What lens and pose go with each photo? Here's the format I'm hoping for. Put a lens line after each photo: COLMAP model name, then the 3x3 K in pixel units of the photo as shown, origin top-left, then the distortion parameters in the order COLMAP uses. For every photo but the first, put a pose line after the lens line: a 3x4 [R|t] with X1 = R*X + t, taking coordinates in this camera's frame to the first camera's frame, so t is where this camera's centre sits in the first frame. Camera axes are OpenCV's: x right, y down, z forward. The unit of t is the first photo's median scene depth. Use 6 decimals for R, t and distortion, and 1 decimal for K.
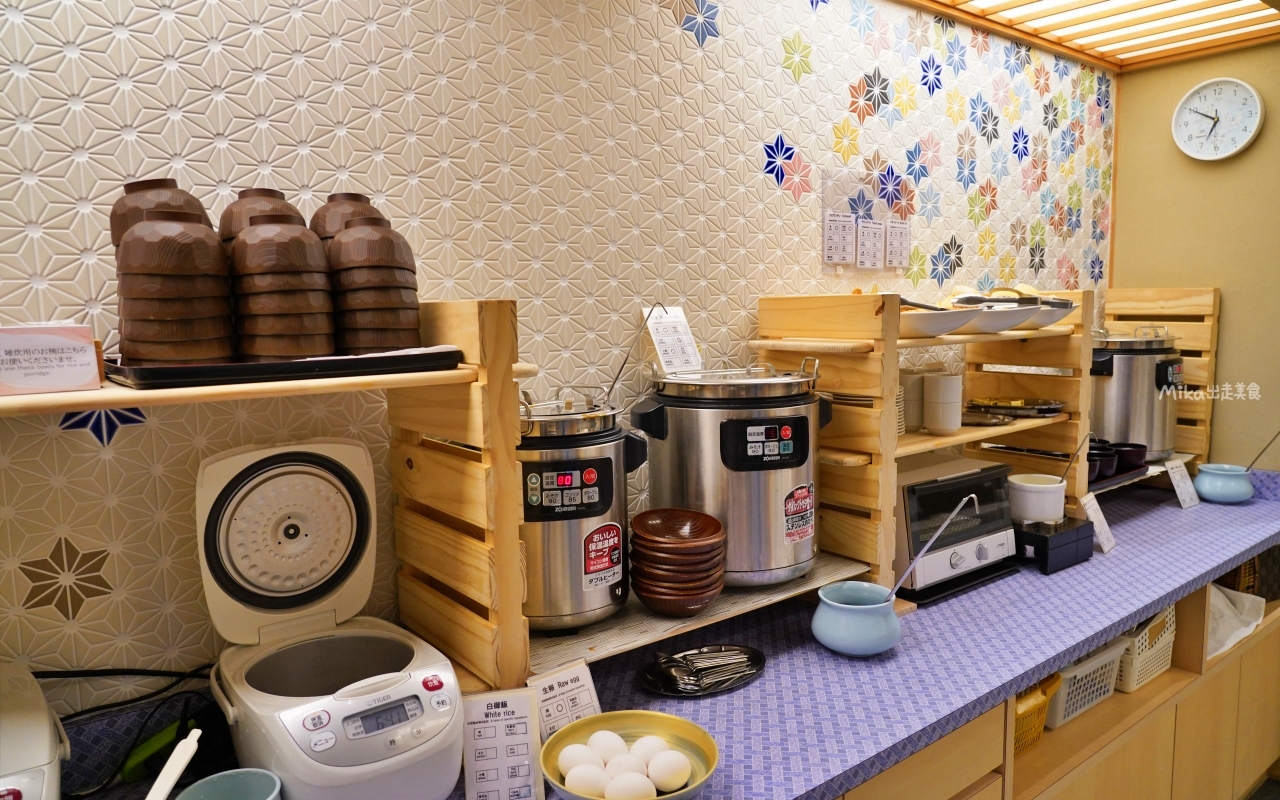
lens RADIAL K [[867.9, 0, 646.1], [0, 867.9, 400.1], [0, 0, 1]] dist [-0.032652, 0.021105]
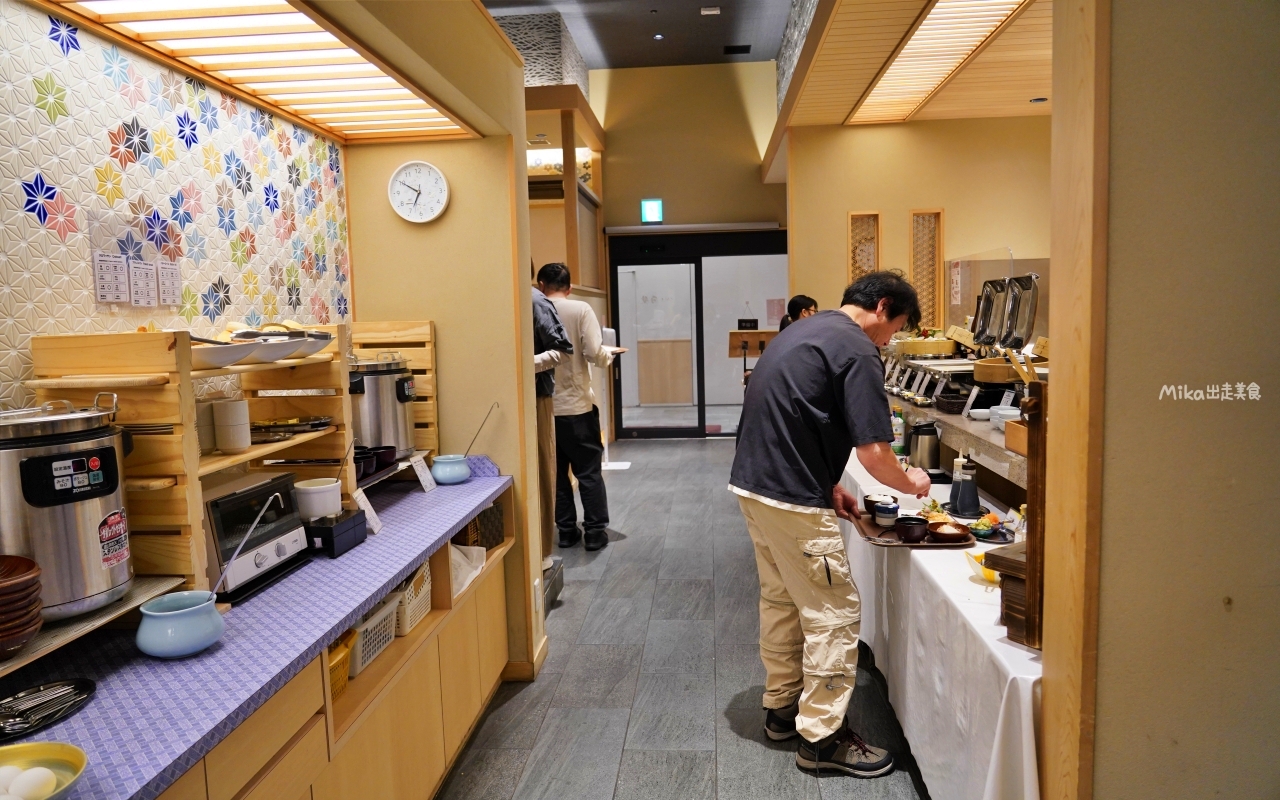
lens RADIAL K [[867.9, 0, 646.1], [0, 867.9, 400.1], [0, 0, 1]] dist [-0.032652, 0.021105]
pose [[0.677728, -0.073451, 0.731635, -0.109338], [0.099158, 0.995039, 0.008043, 0.014086], [-0.728596, 0.067096, 0.681650, -0.161338]]
